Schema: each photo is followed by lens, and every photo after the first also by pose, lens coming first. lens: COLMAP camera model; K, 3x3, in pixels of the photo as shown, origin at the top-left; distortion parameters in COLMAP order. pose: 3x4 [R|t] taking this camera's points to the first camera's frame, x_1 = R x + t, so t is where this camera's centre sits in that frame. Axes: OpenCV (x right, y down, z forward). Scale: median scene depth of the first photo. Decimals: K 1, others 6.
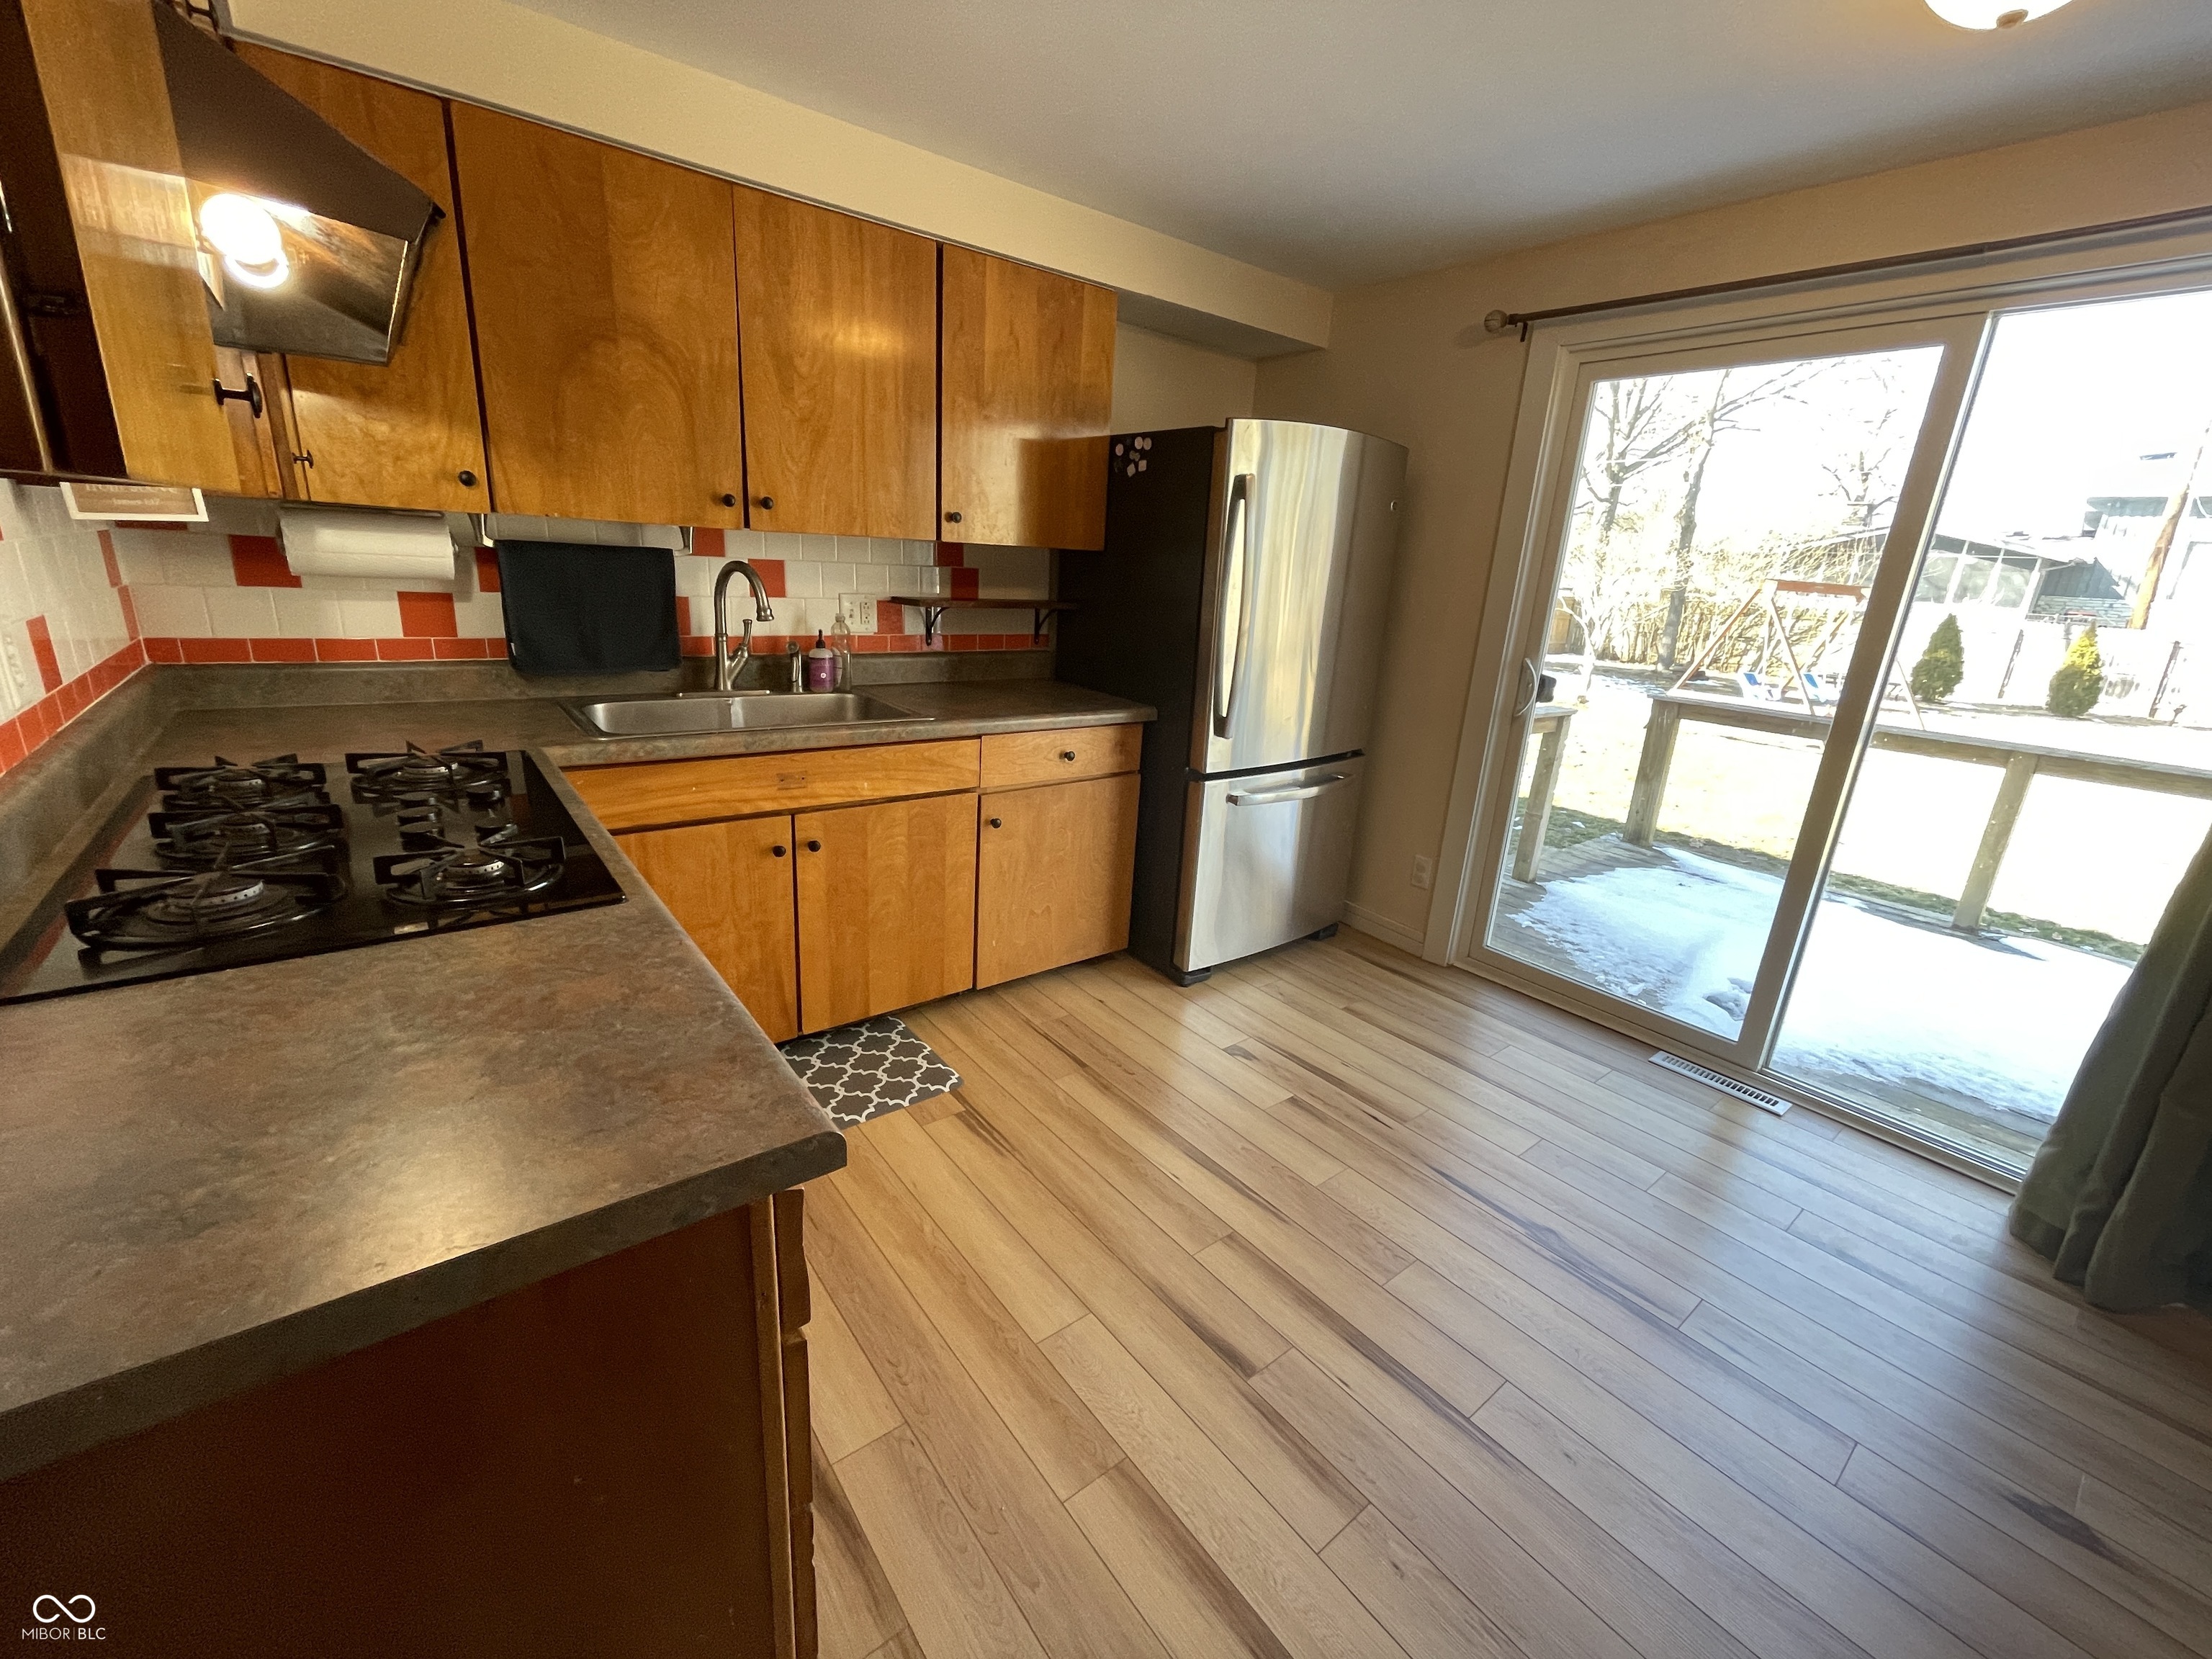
lens RADIAL K [[903.2, 0, 1102.4], [0, 903.2, 828.8], [0, 0, 1]] dist [-0.000849, -0.000019]
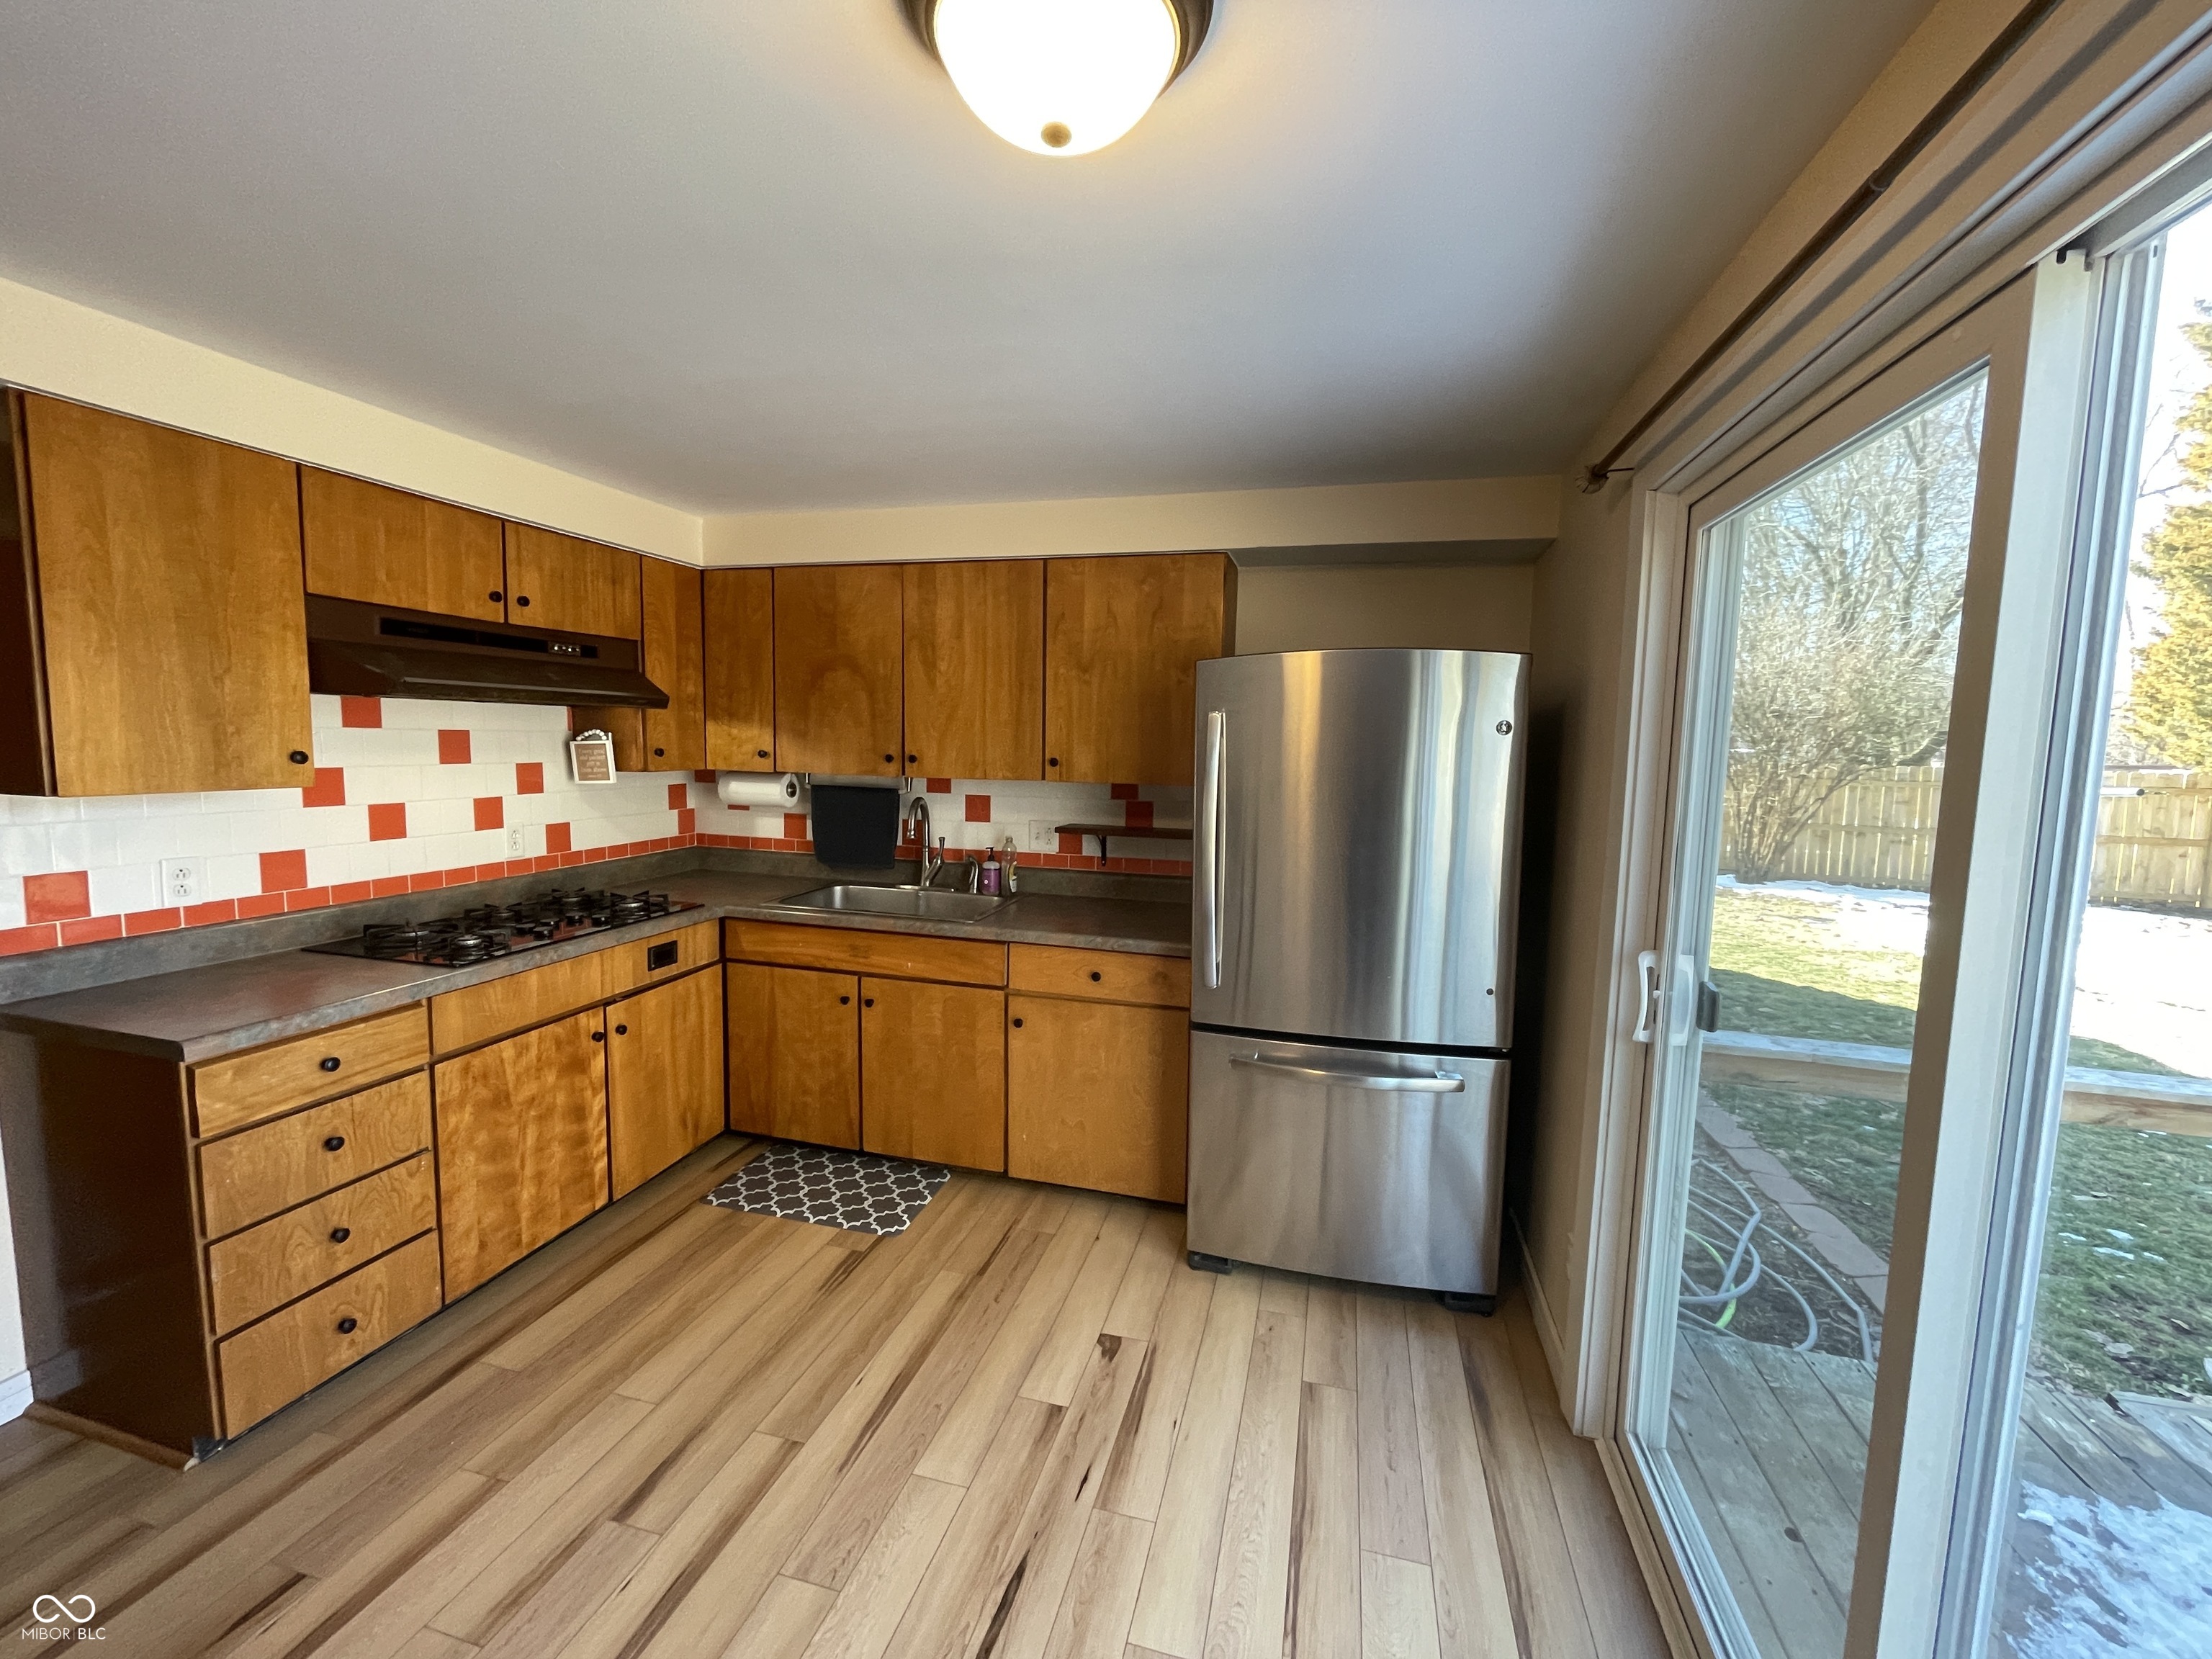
lens RADIAL K [[903.2, 0, 1102.4], [0, 903.2, 828.8], [0, 0, 1]] dist [-0.000849, -0.000019]
pose [[0.600460, 0.035681, -0.798859, 0.871554], [-0.220636, 0.967617, -0.122622, -0.131352], [0.768614, 0.249887, 0.588888, 0.380772]]
